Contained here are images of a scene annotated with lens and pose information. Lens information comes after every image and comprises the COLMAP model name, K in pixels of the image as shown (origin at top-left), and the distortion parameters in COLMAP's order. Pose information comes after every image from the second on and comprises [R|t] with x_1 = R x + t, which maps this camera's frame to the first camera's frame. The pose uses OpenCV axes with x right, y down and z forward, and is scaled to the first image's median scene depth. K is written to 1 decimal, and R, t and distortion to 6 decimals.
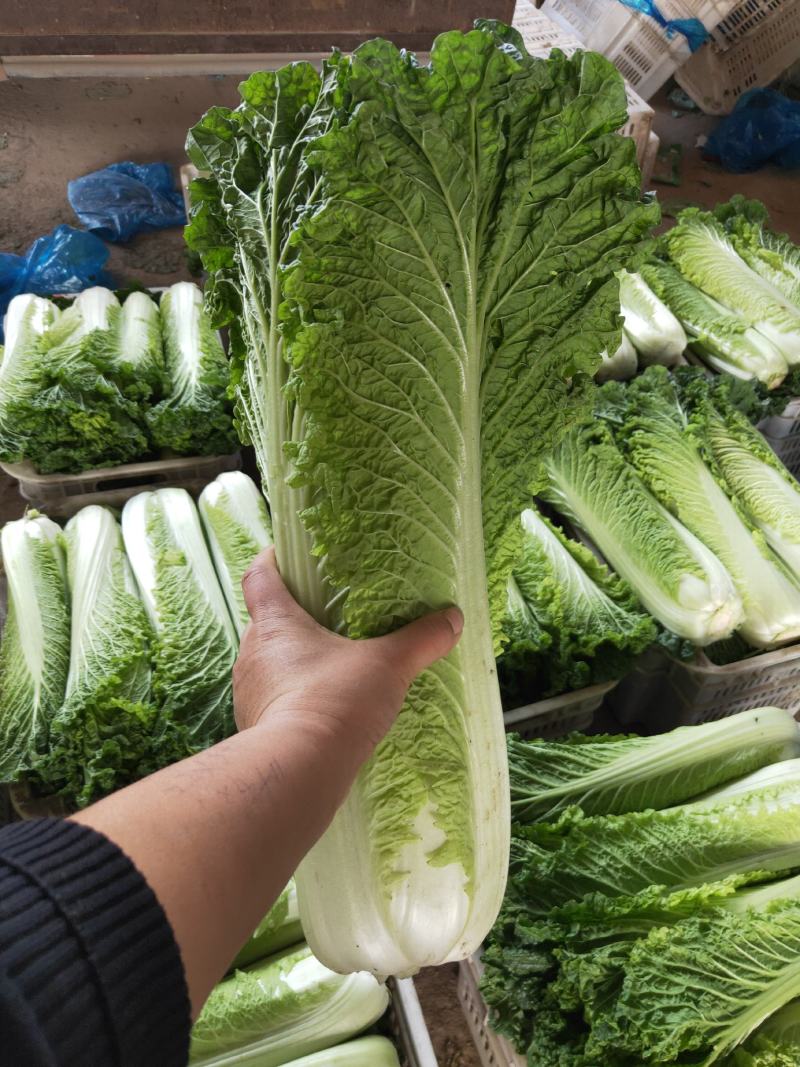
lens RADIAL K [[827.3, 0, 397.0], [0, 827.3, 528.7], [0, 0, 1]] dist [0.042263, -0.032062]
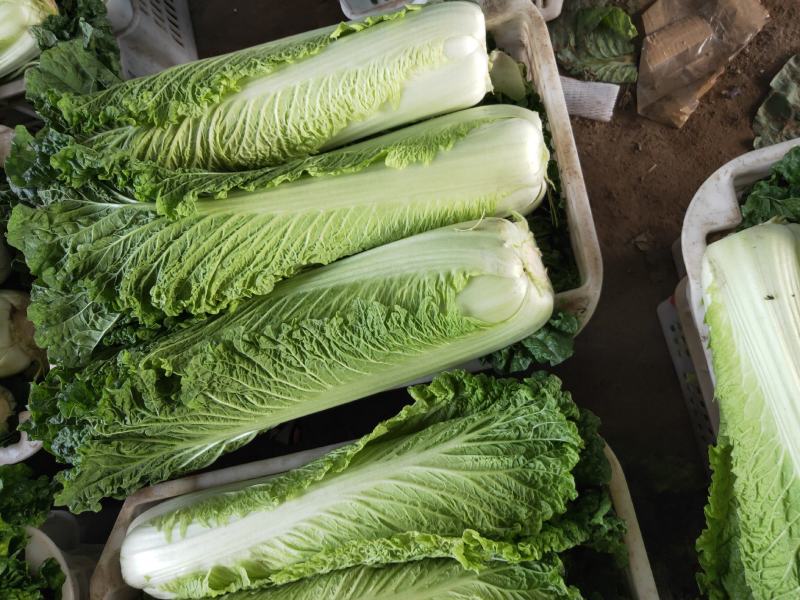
lens RADIAL K [[620.3, 0, 400.0], [0, 620.3, 300.0], [0, 0, 1]] dist [0.042263, -0.032062]
pose [[0.109431, -0.993170, 0.040482, 0.295052], [0.860224, 0.115031, 0.496773, -0.185217], [-0.498037, -0.019538, 0.866936, 0.568936]]
